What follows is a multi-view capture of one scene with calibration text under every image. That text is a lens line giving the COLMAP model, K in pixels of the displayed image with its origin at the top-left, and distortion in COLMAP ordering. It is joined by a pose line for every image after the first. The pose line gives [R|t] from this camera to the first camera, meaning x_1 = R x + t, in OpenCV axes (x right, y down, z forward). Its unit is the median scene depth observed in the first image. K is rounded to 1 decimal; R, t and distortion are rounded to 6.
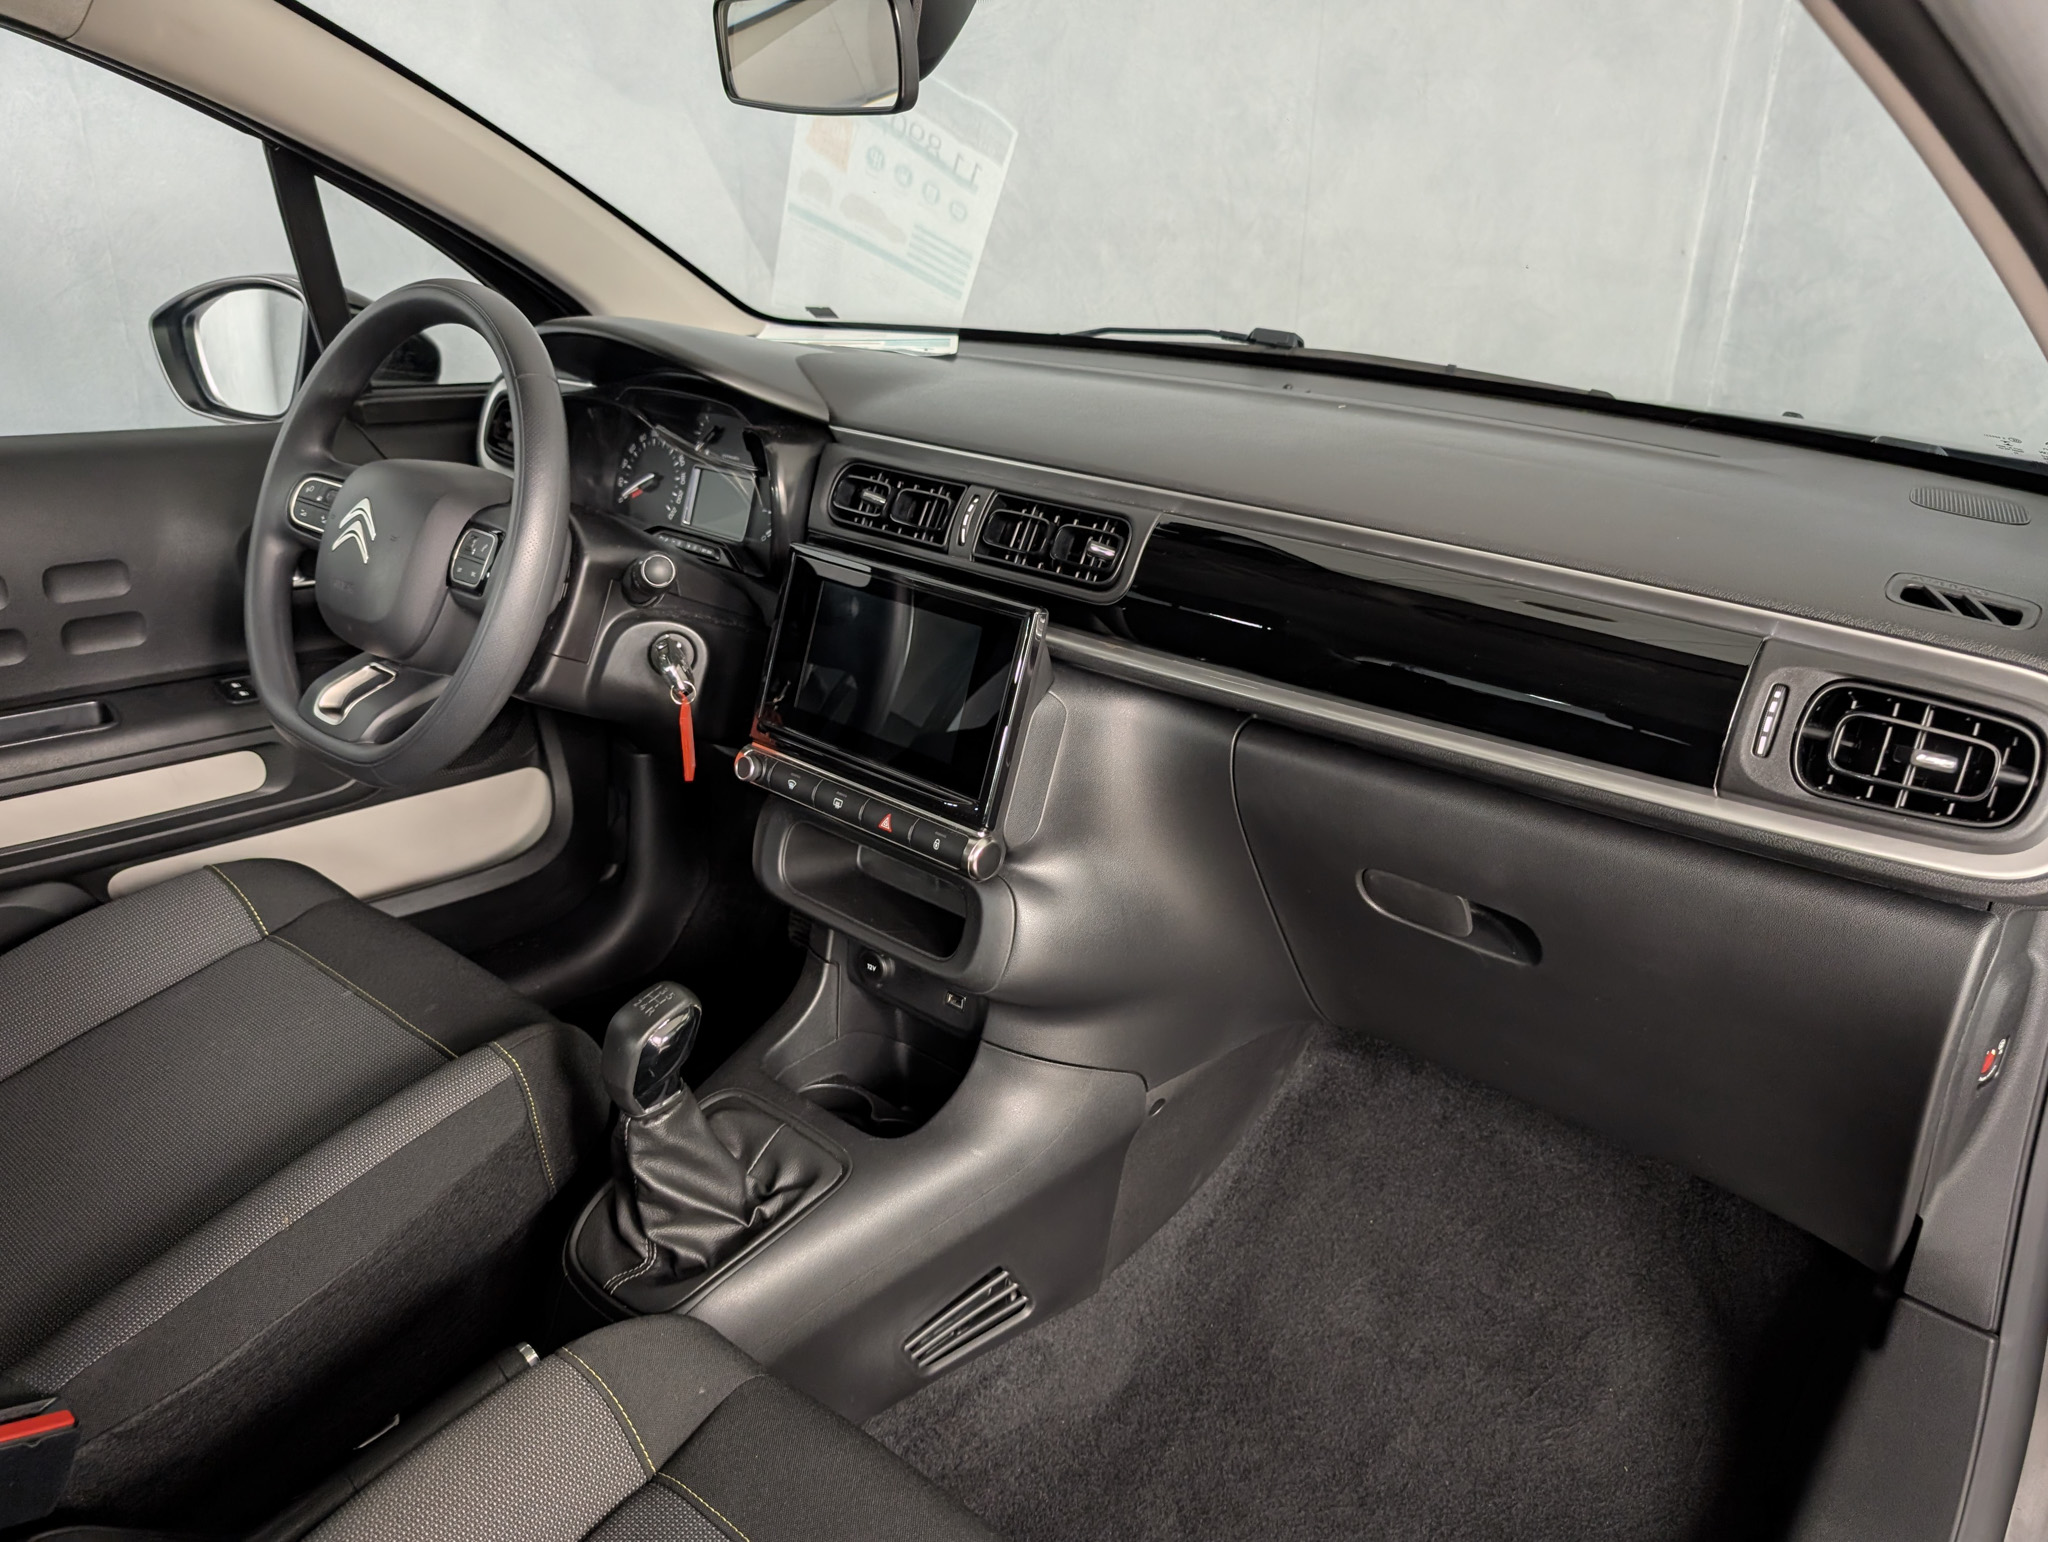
lens RADIAL K [[1487.2, 0, 1010.9], [0, 1487.2, 789.5], [0, 0, 1]] dist [0.001040, -0.011594]
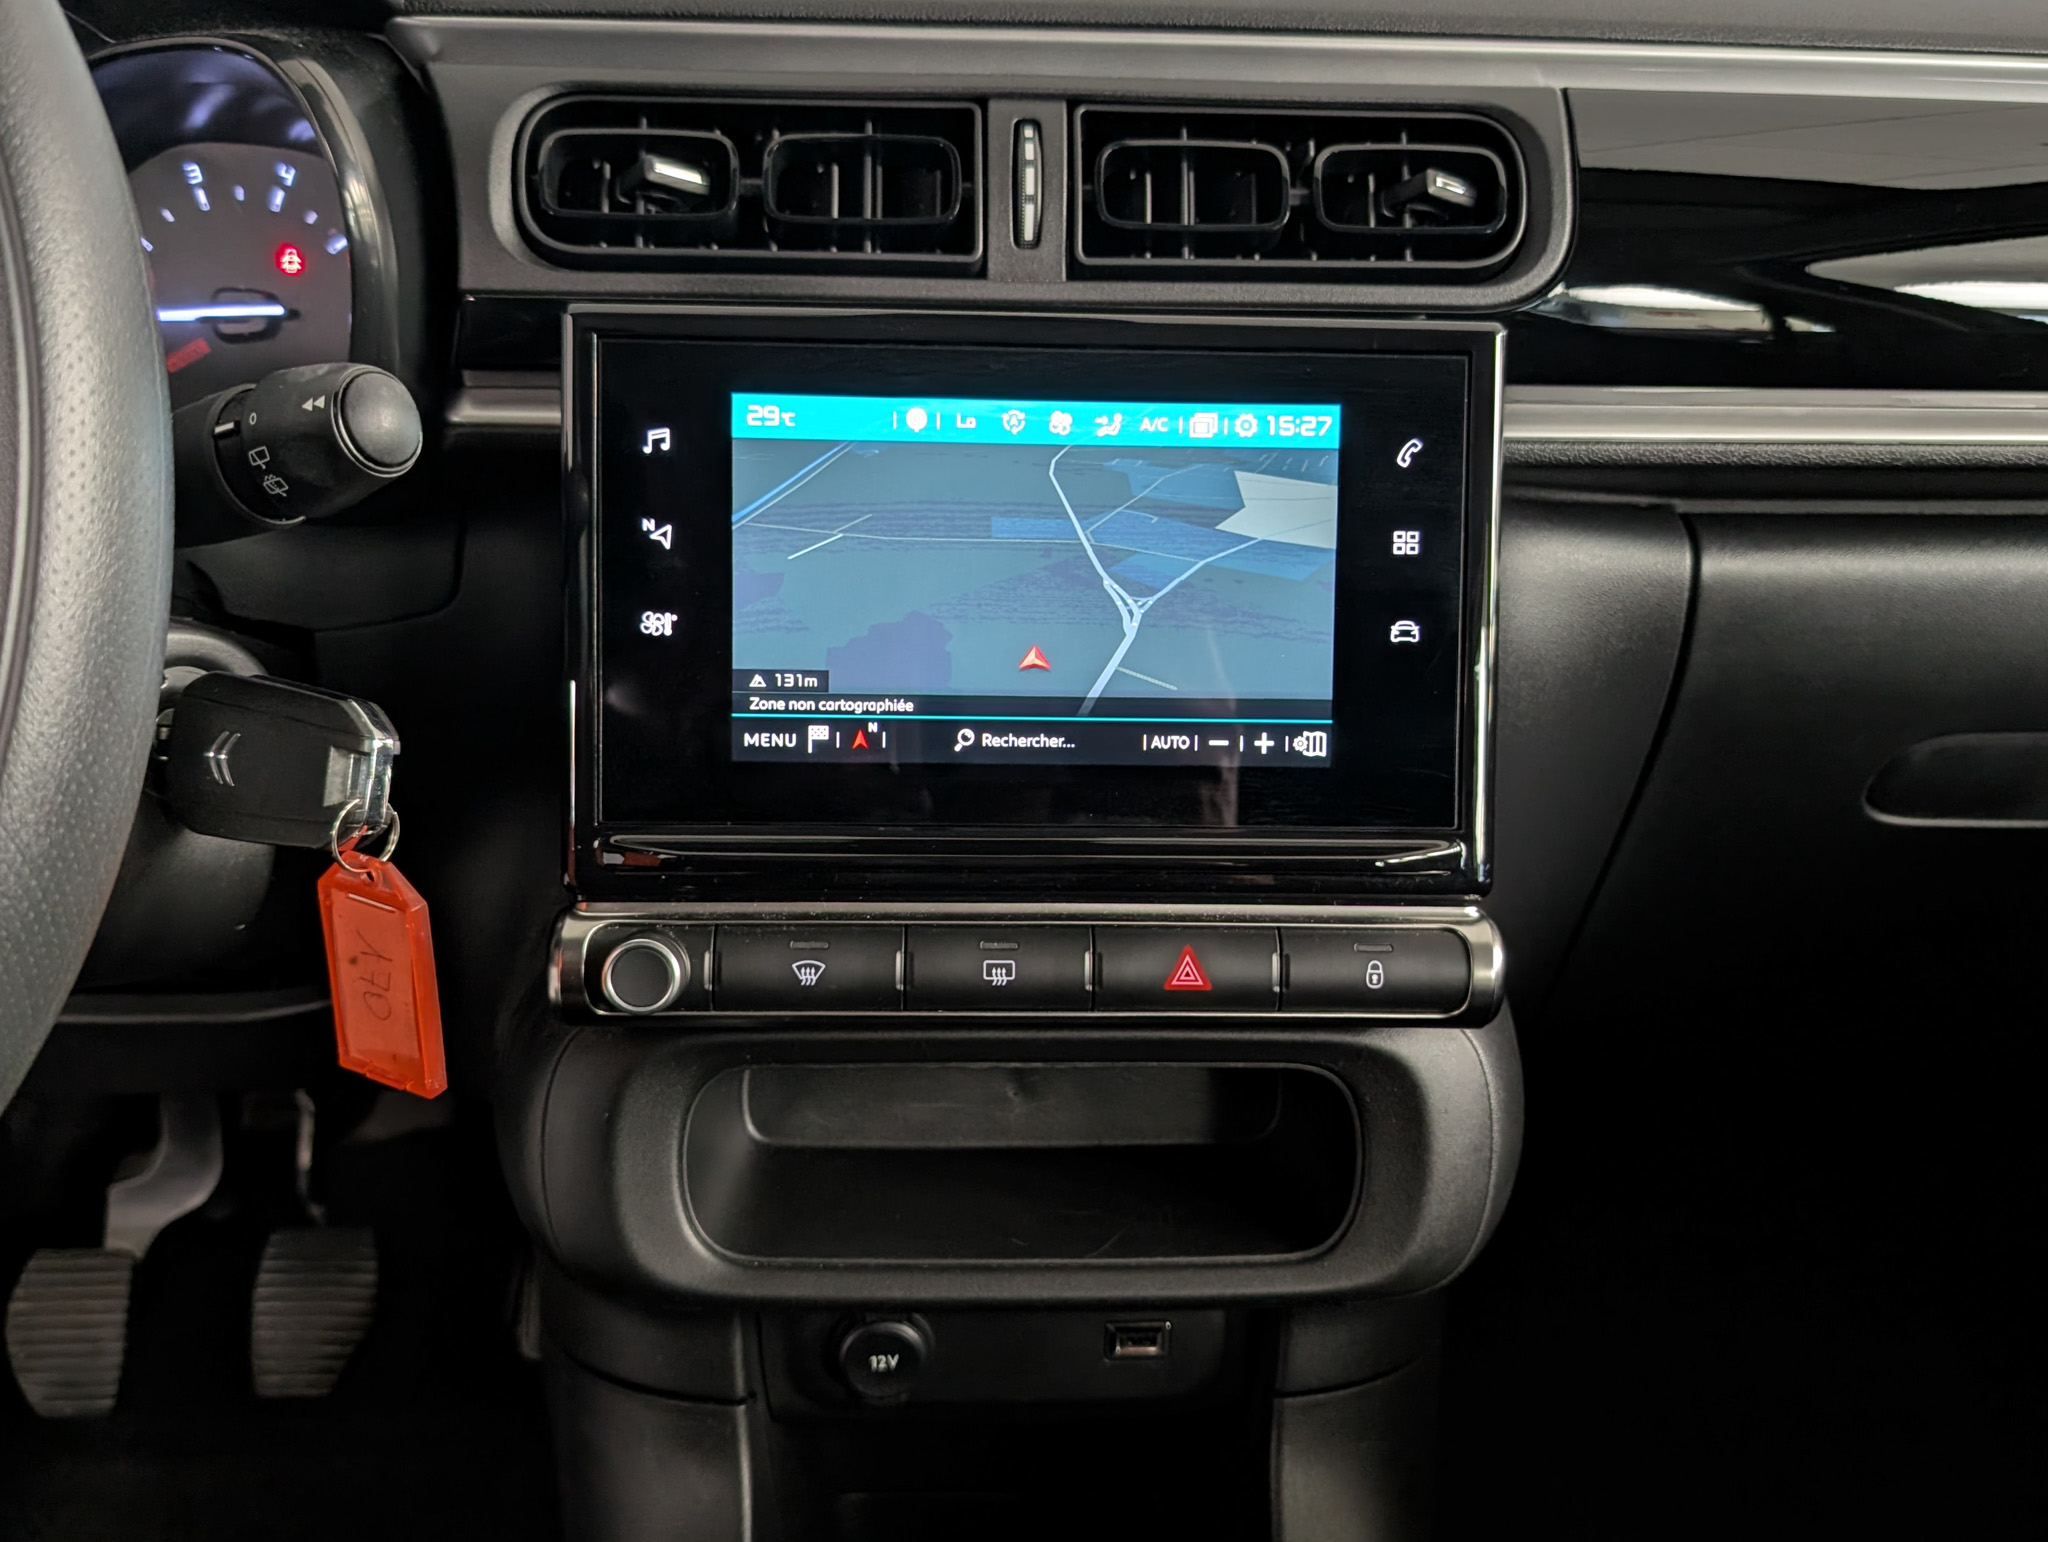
lens RADIAL K [[2229.4, 0, 1010.8], [0, 2229.4, 779.0], [0, 0, 1]] dist [-0.011486, 0.000000]
pose [[0.728373, -0.275794, 0.627225, -0.402081], [0.266683, 0.957341, 0.111258, -0.087404], [-0.631152, 0.086233, 0.770851, 0.506370]]
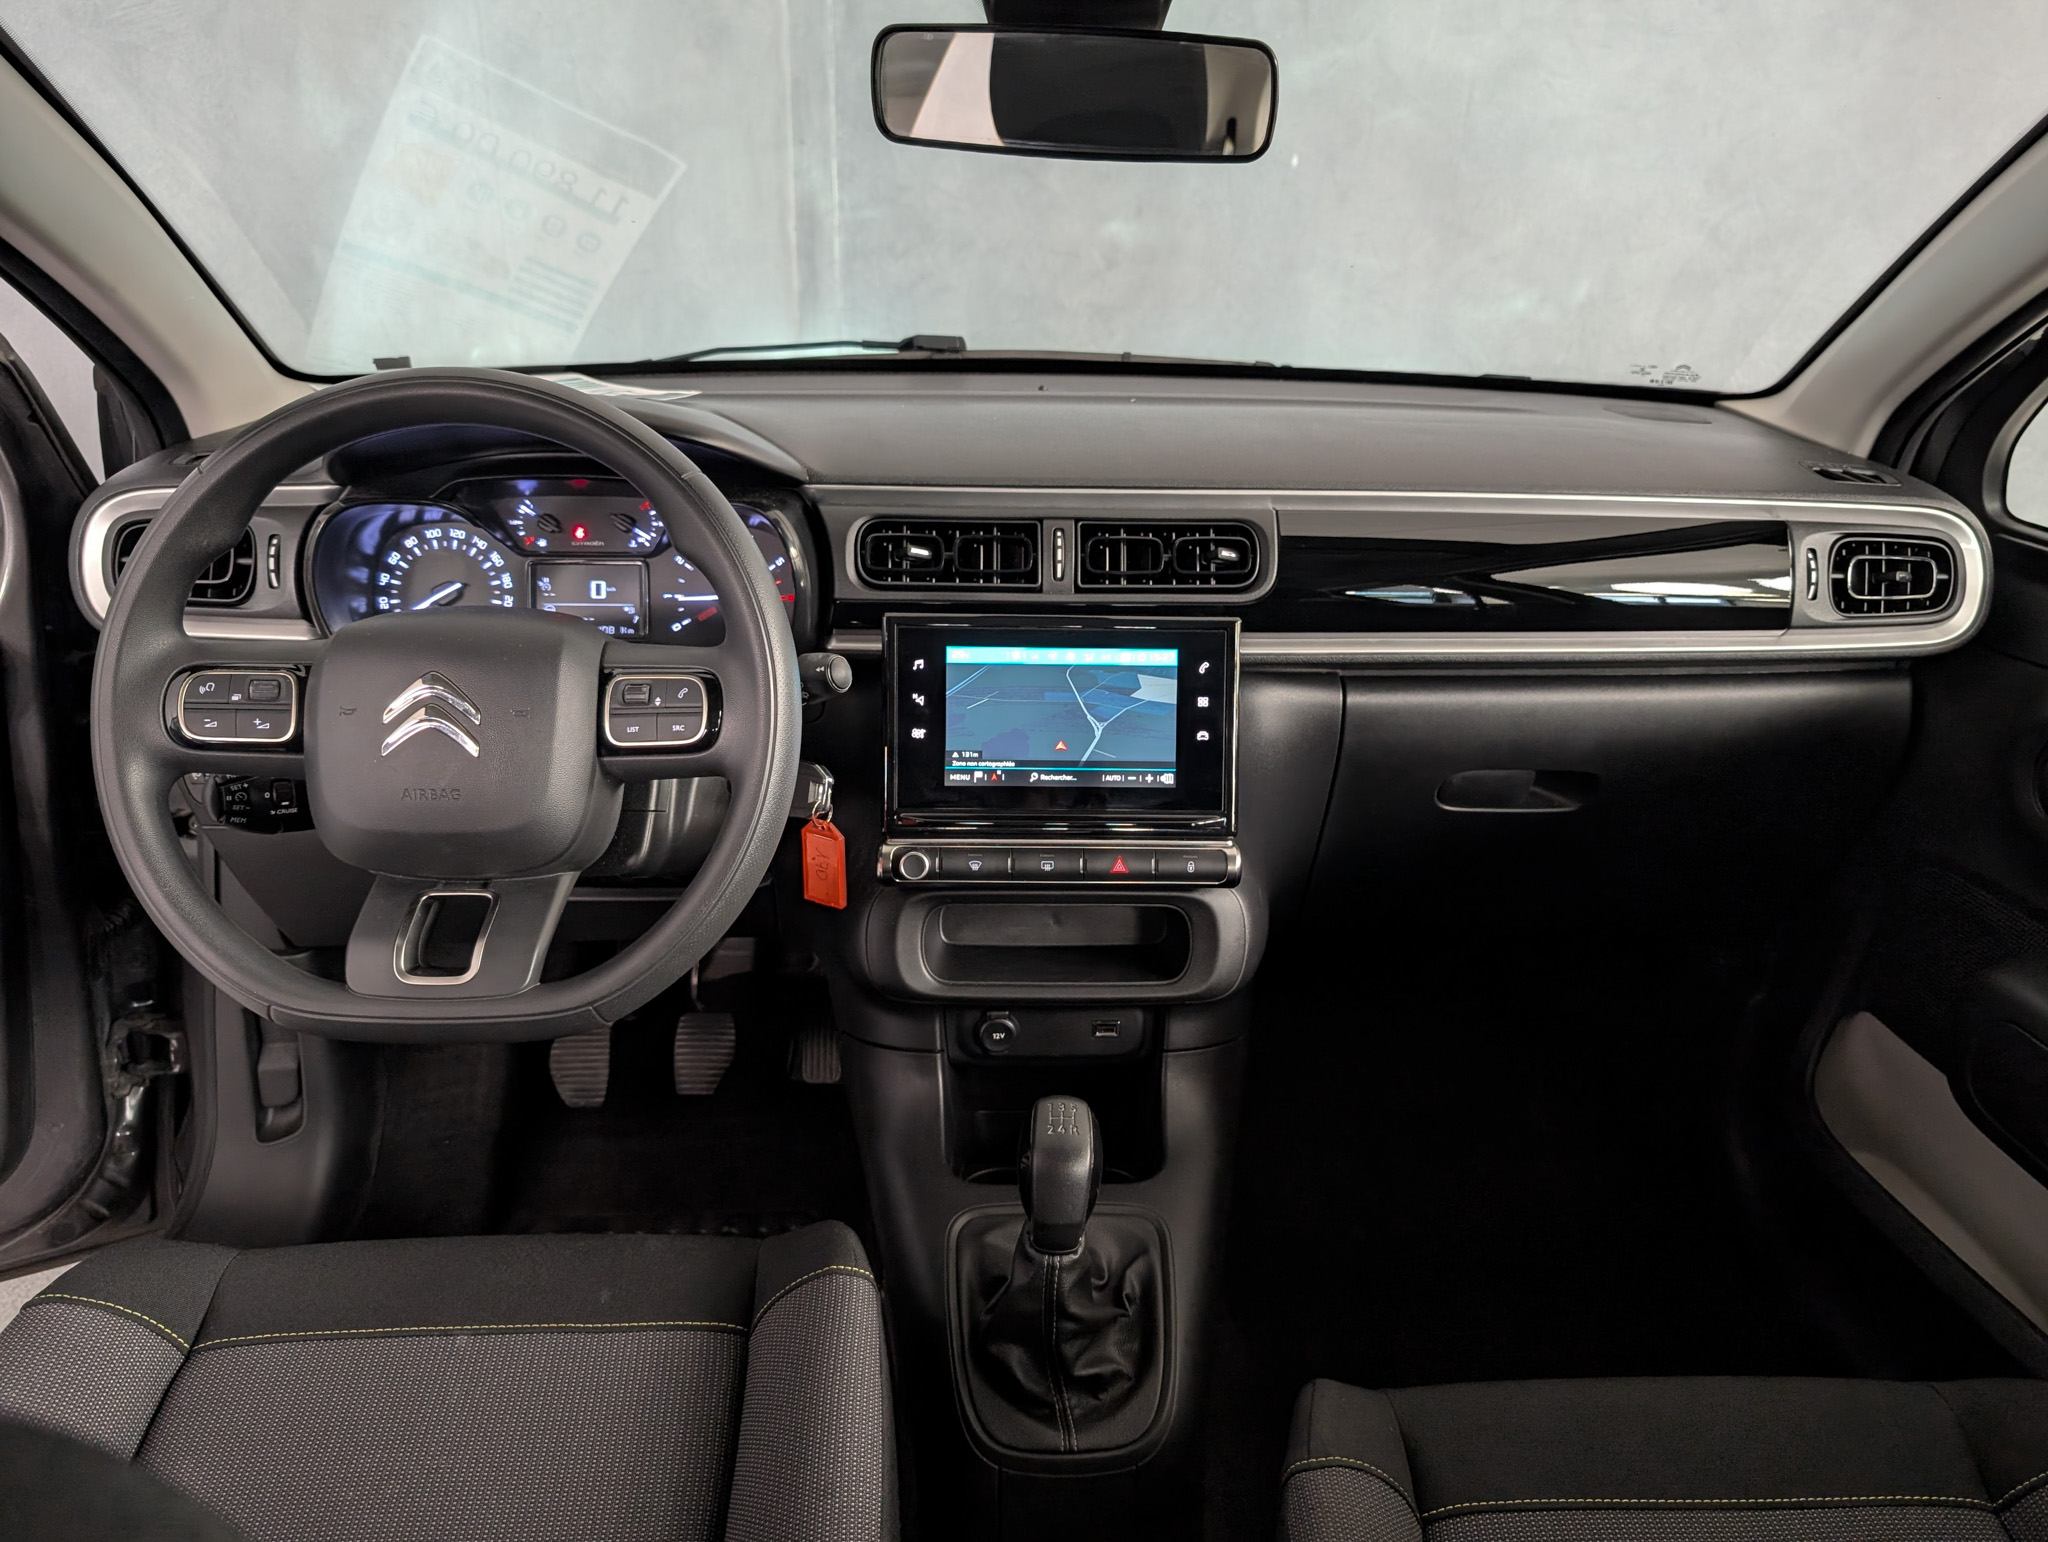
lens RADIAL K [[1487.2, 0, 1039.5], [0, 1487.2, 775.3], [0, 0, 1]] dist [0.001040, -0.011594]
pose [[0.734625, -0.272770, 0.621227, -0.625428], [0.267333, 0.957924, 0.104476, -0.132848], [-0.623586, 0.089324, 0.776635, 0.227421]]
